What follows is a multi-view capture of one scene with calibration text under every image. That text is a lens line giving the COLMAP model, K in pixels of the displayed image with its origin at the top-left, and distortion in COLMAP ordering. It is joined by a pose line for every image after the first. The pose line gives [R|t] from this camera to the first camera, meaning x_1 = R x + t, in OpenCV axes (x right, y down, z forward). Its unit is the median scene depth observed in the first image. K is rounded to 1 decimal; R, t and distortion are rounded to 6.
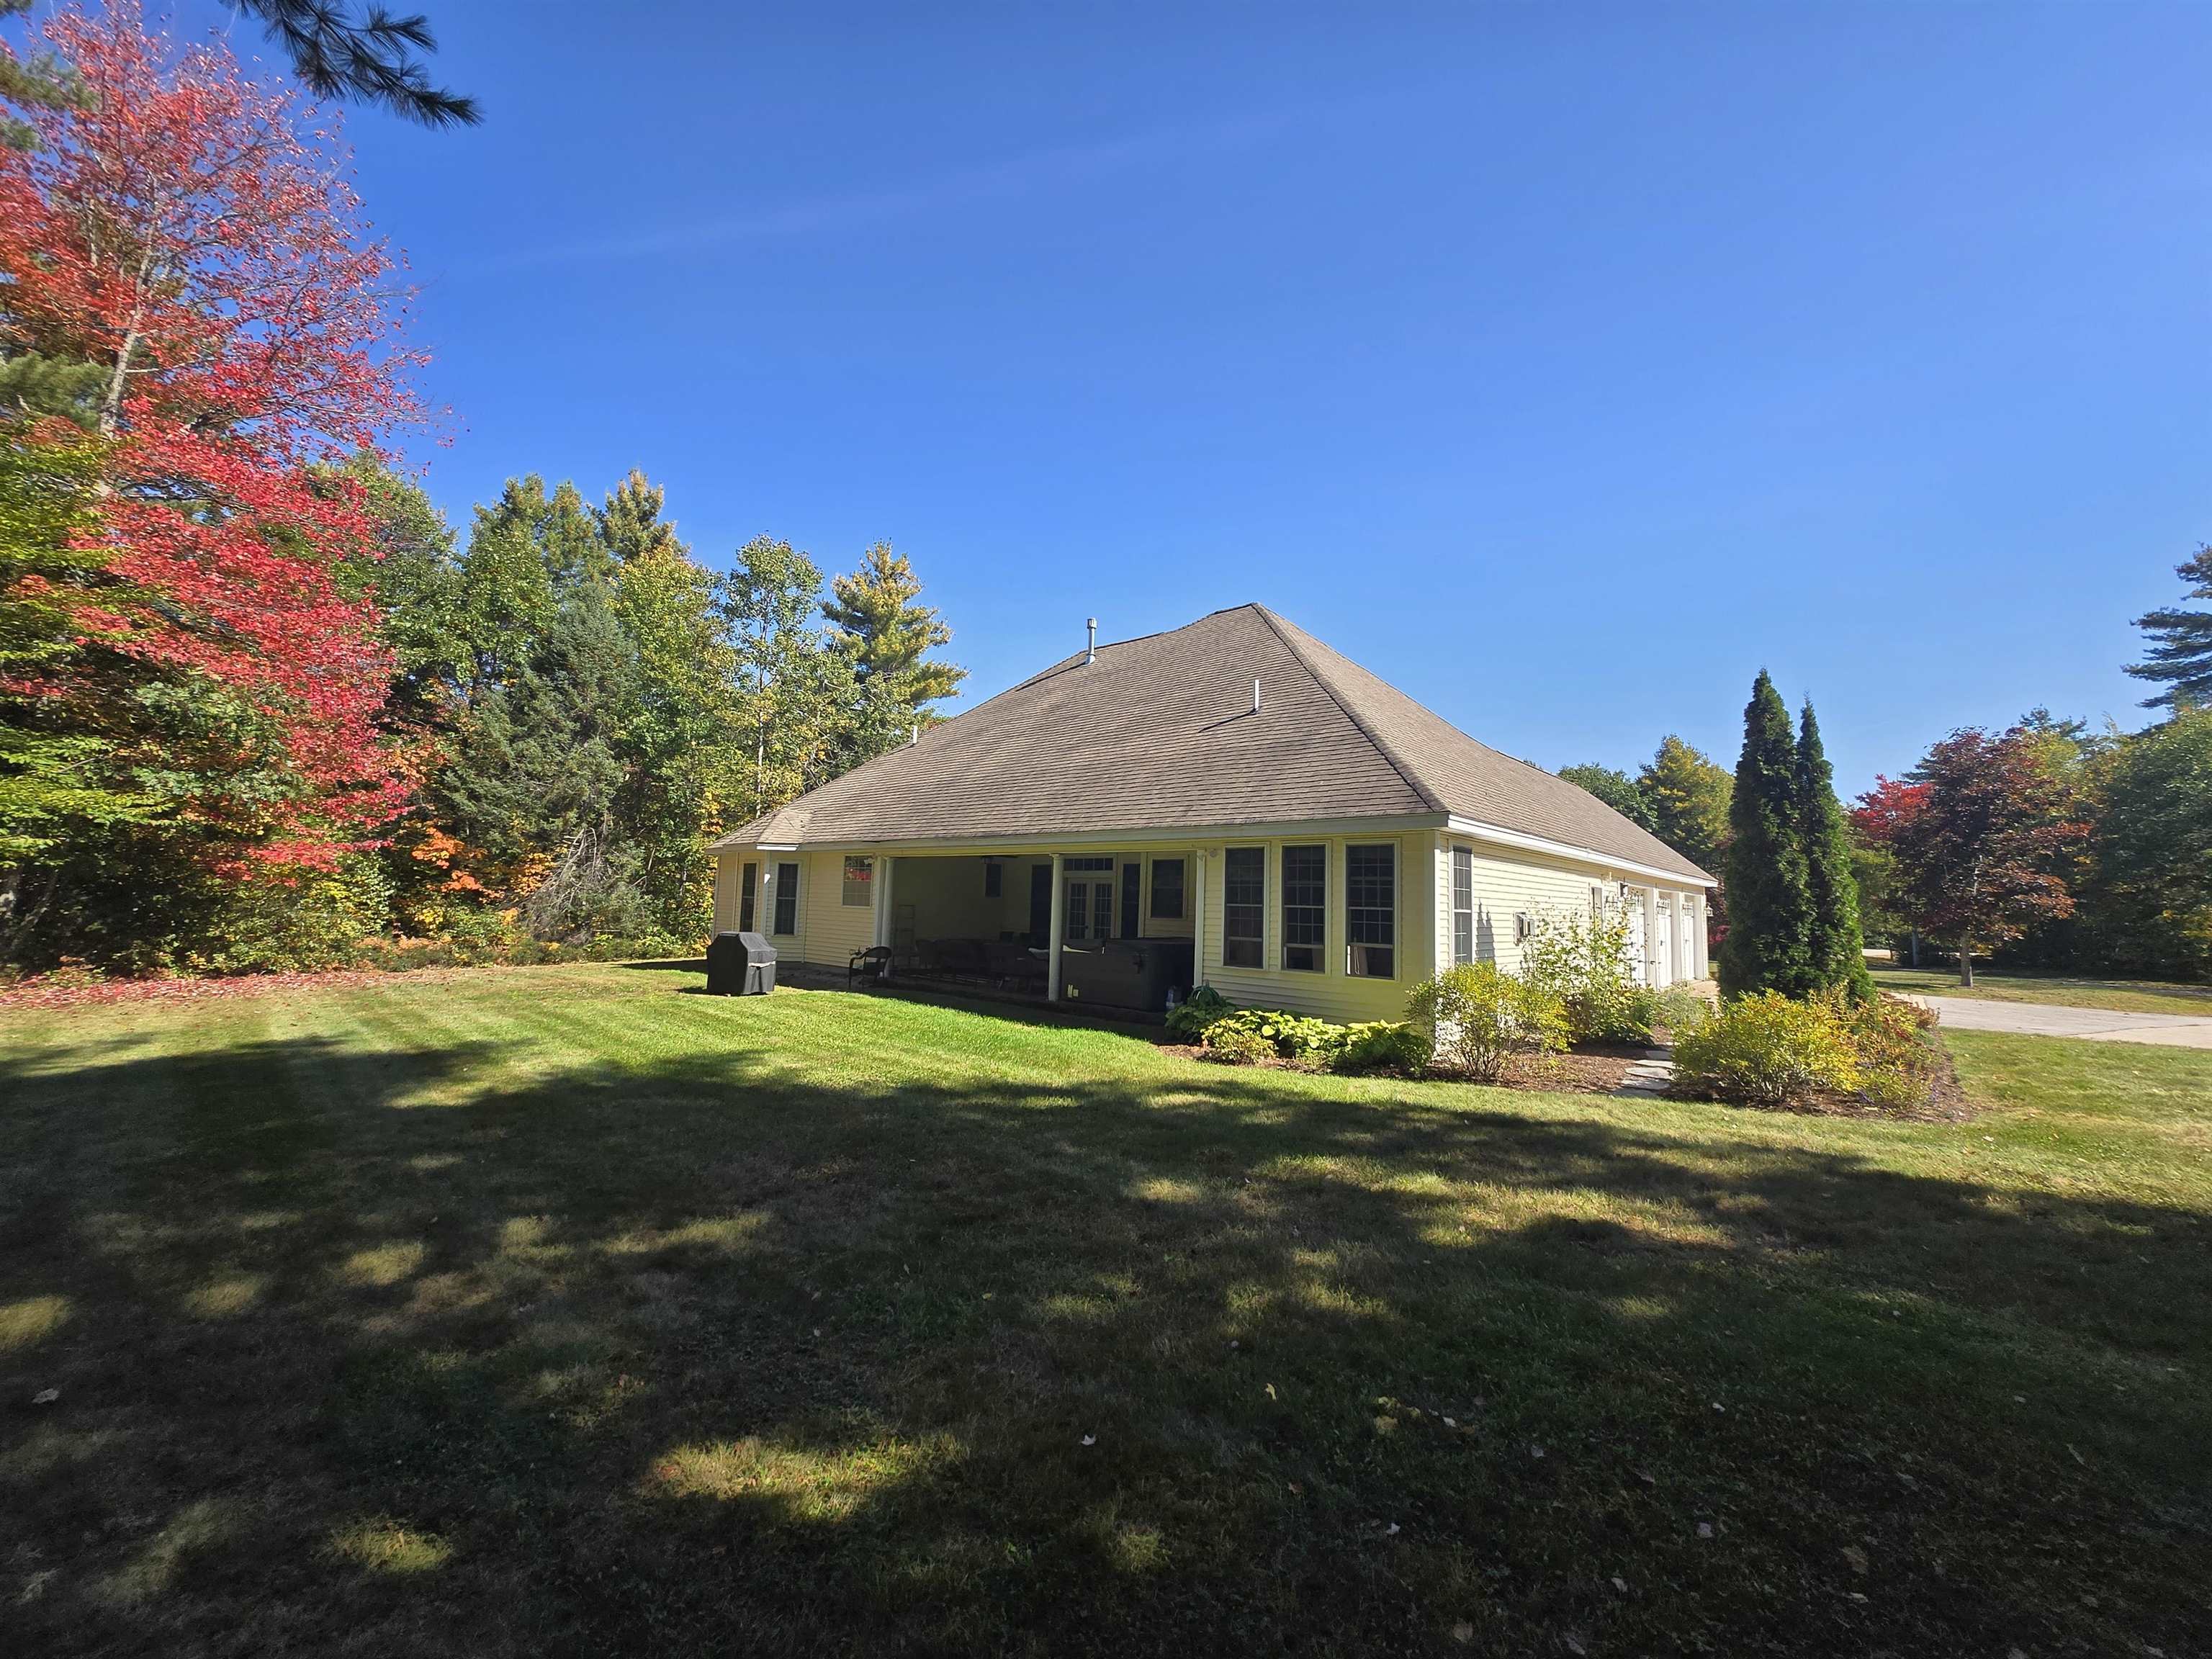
lens RADIAL K [[871.6, 0, 1110.5], [0, 871.6, 813.2], [0, 0, 1]] dist [-0.003112, -0.000157]
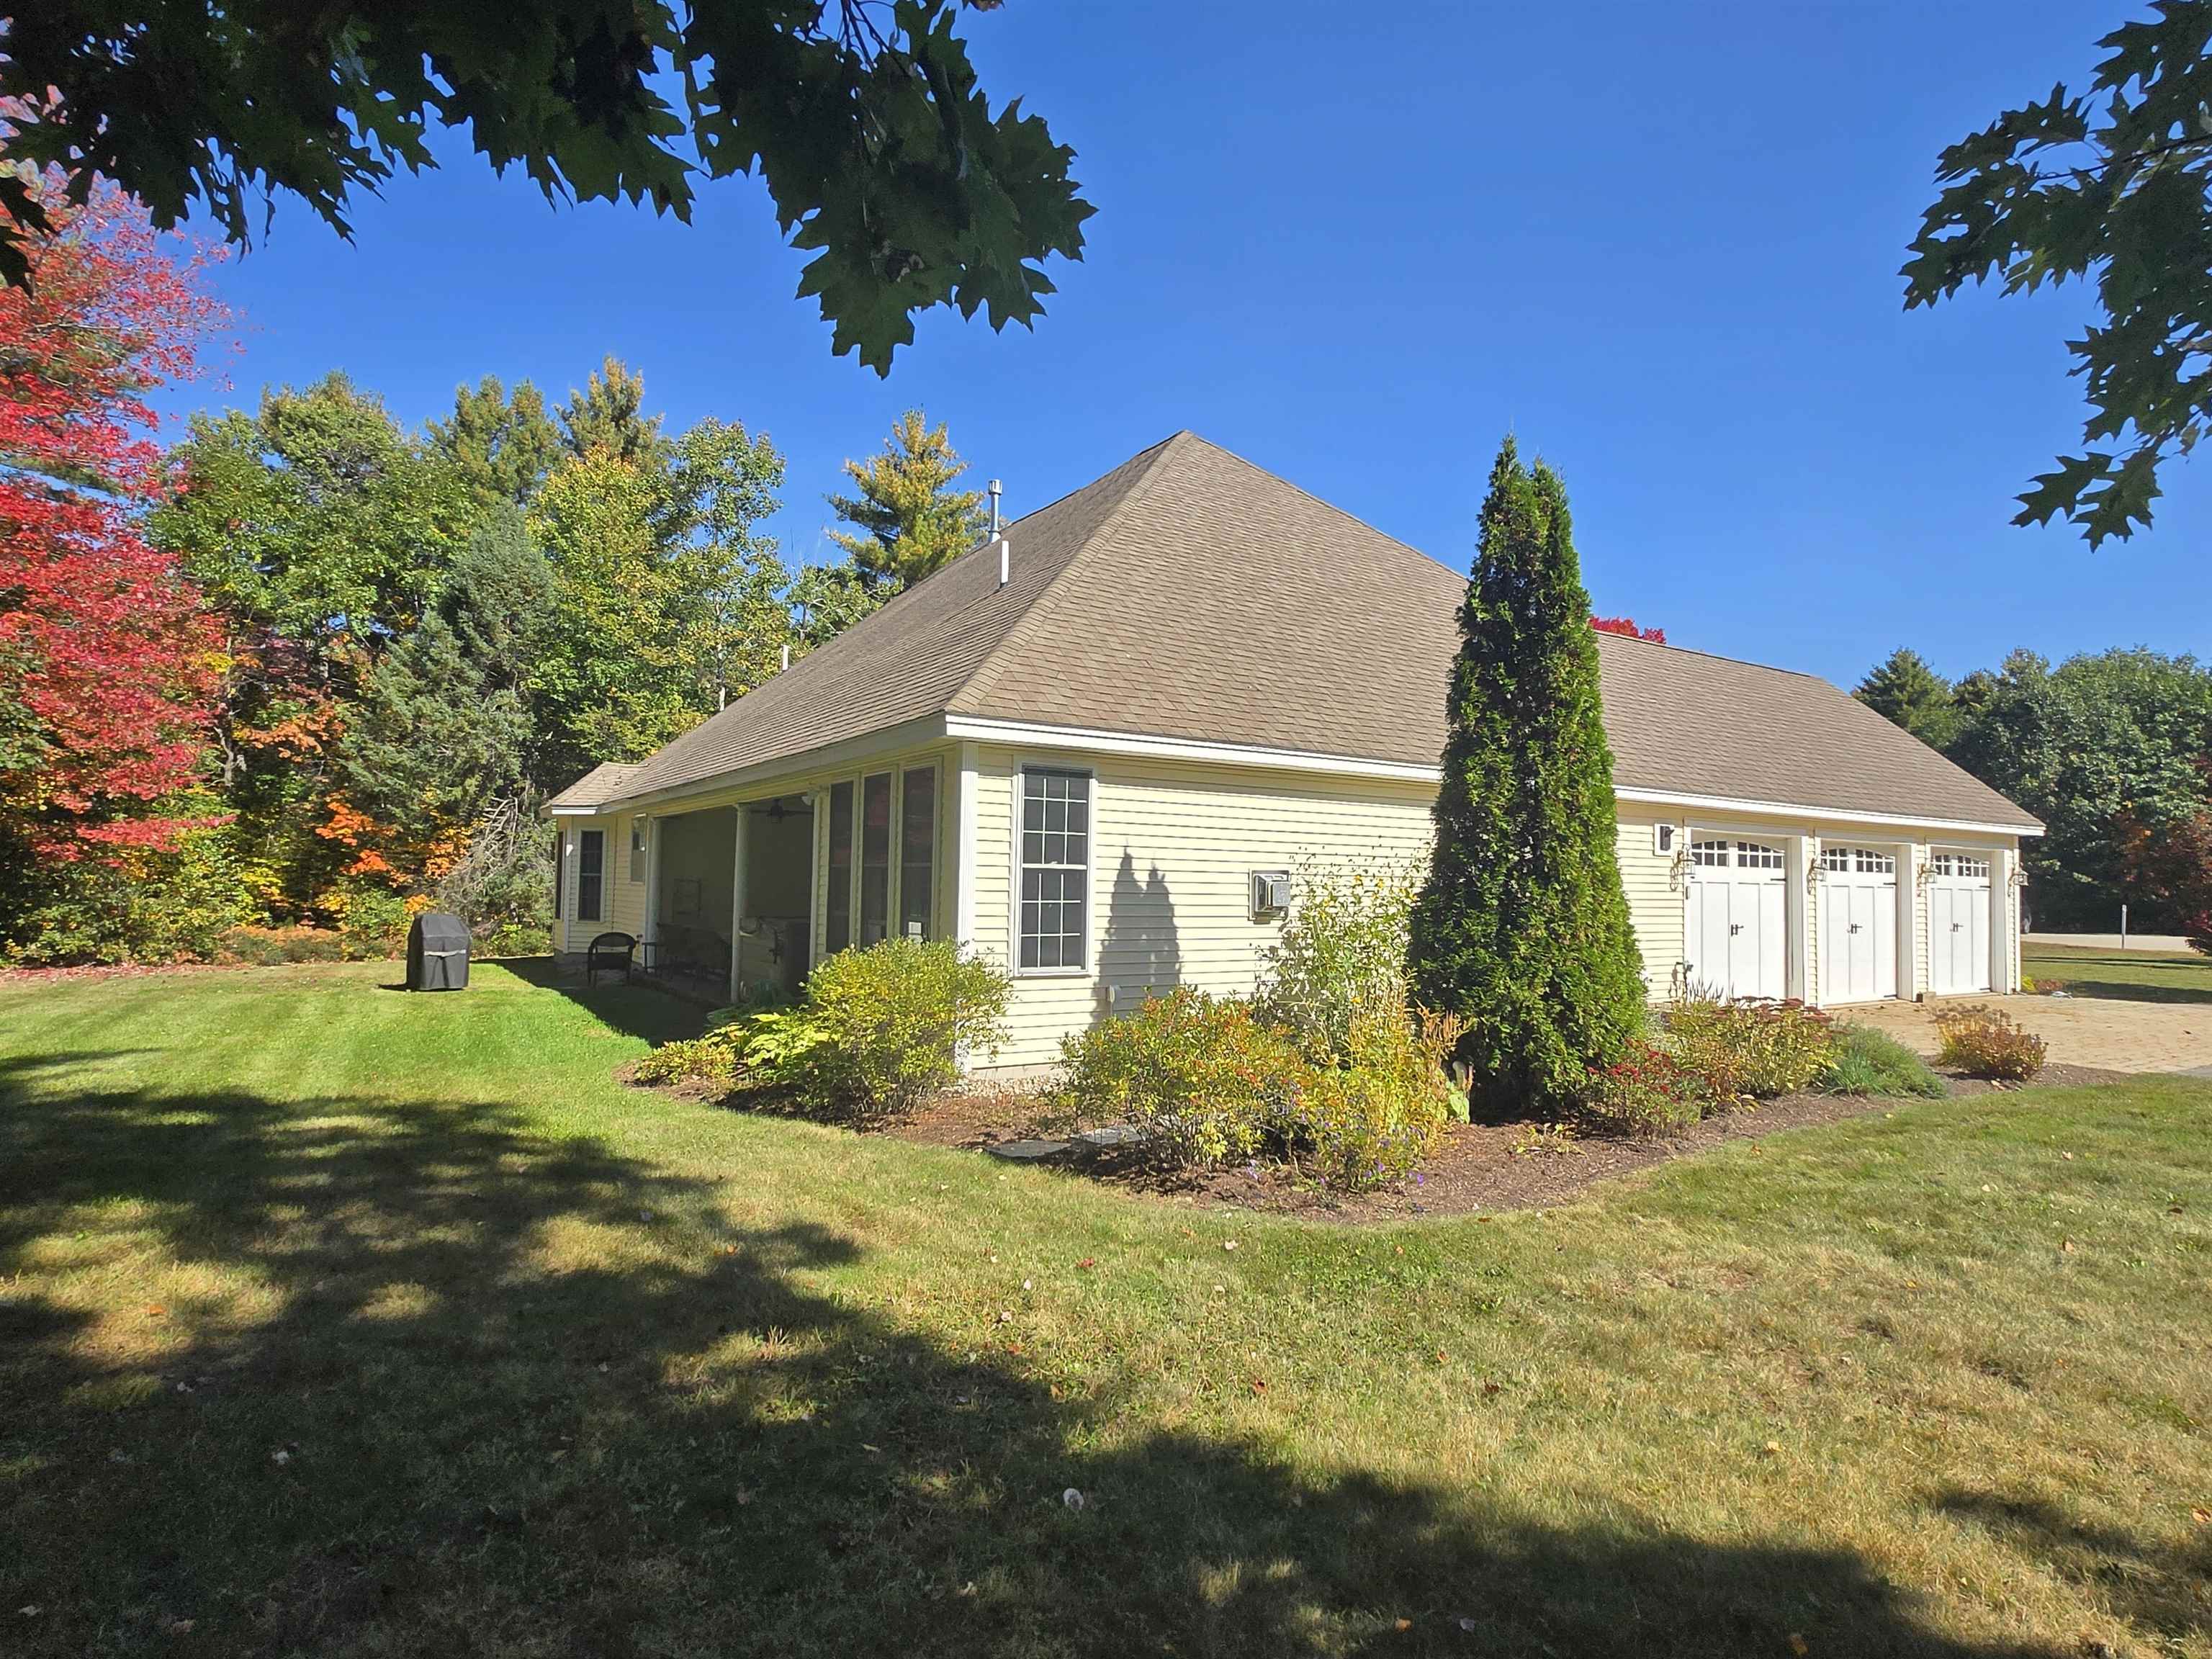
lens RADIAL K [[1170.2, 0, 1125.0], [0, 1170.2, 833.8], [0, 0, 1]] dist [-0.004722, 0.000737]
pose [[0.966367, -0.023211, -0.256119, 0.277411], [0.036989, 0.998108, 0.049109, 0.019442], [0.254495, -0.056931, 0.965397, 0.071597]]
